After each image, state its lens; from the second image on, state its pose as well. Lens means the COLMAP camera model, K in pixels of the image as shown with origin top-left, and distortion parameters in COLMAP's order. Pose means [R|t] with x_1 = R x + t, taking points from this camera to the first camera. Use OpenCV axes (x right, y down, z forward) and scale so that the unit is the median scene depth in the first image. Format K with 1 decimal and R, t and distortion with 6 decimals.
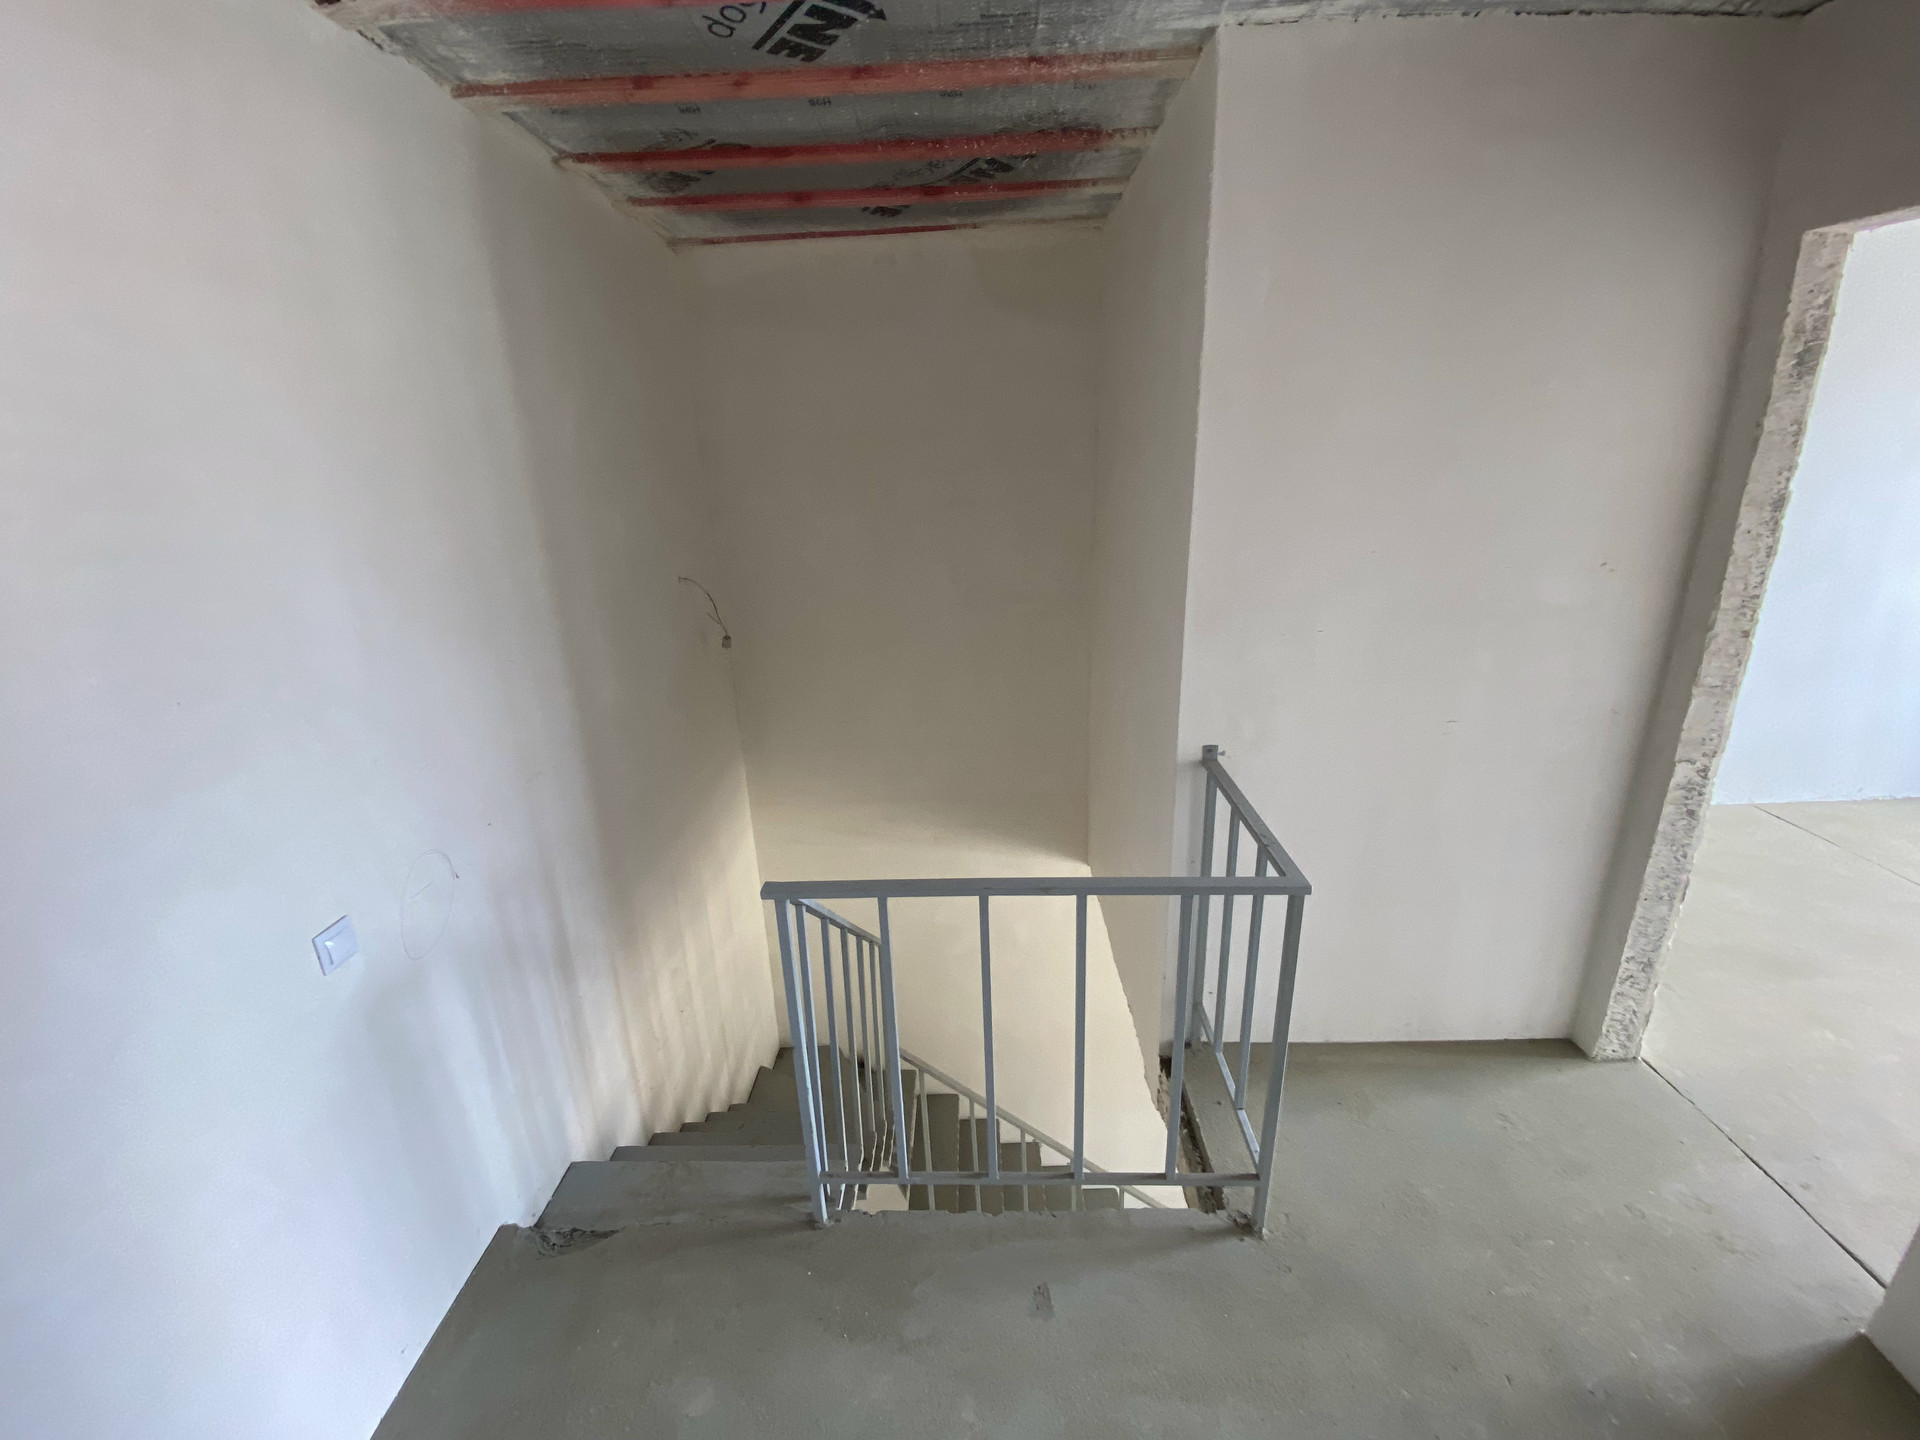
lens RADIAL K [[772.1, 0, 958.5], [0, 772.1, 722.7], [0, 0, 1]] dist [0.014749, -0.016454]
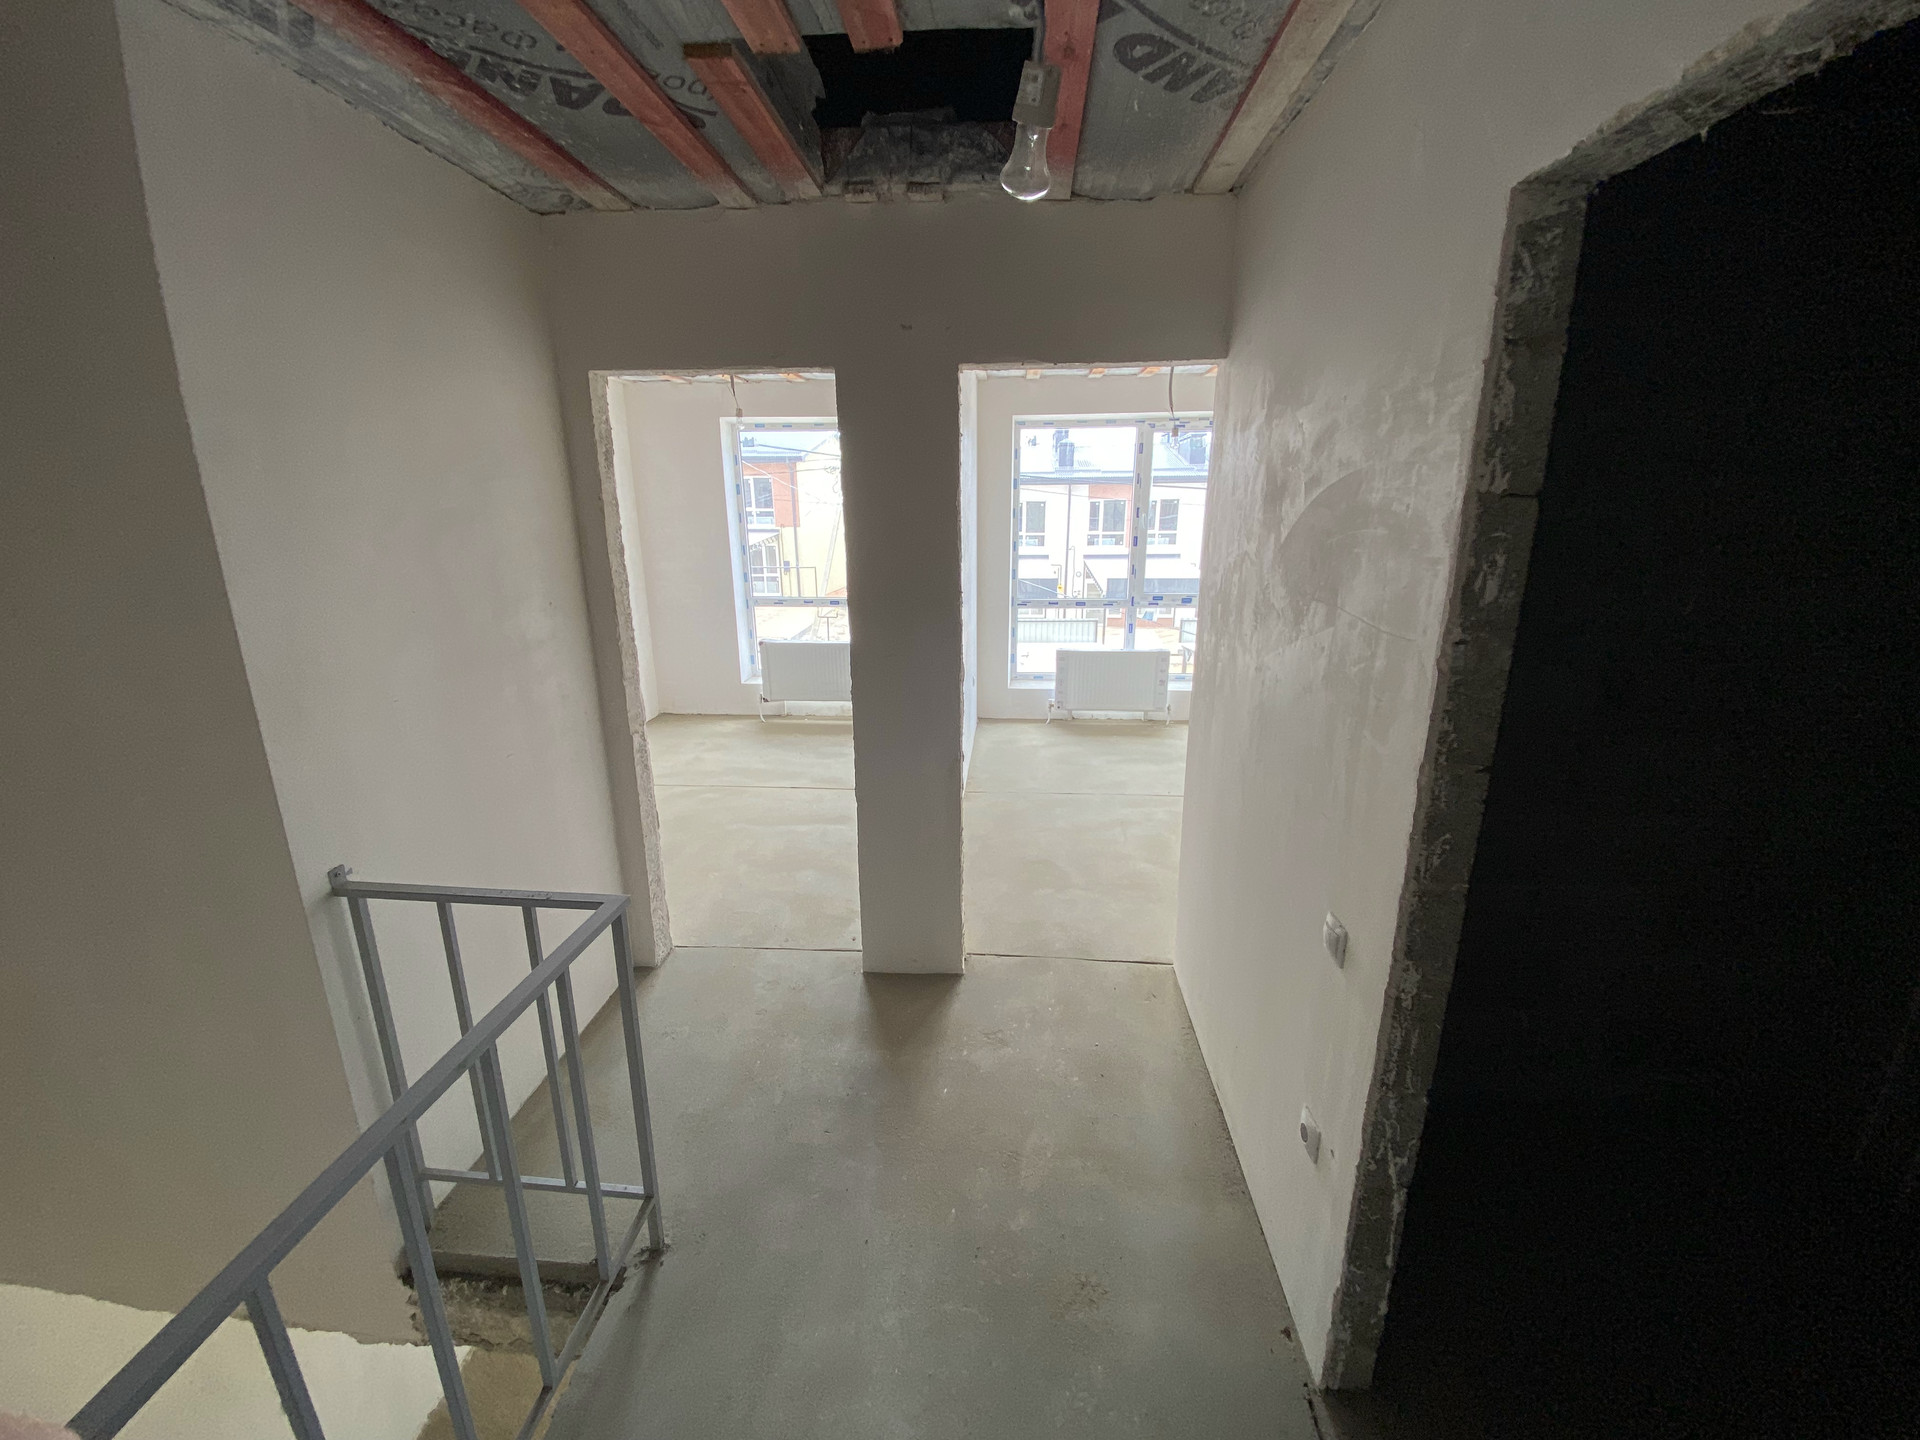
lens RADIAL K [[742.5, 0, 976.8], [0, 742.5, 713.8], [0, 0, 1]] dist [0.003915, 0.000029]
pose [[0.061885, -0.237512, 0.969411, -0.354840], [0.321642, 0.924202, 0.205903, -0.065429], [-0.944837, 0.299061, 0.133589, 0.234769]]
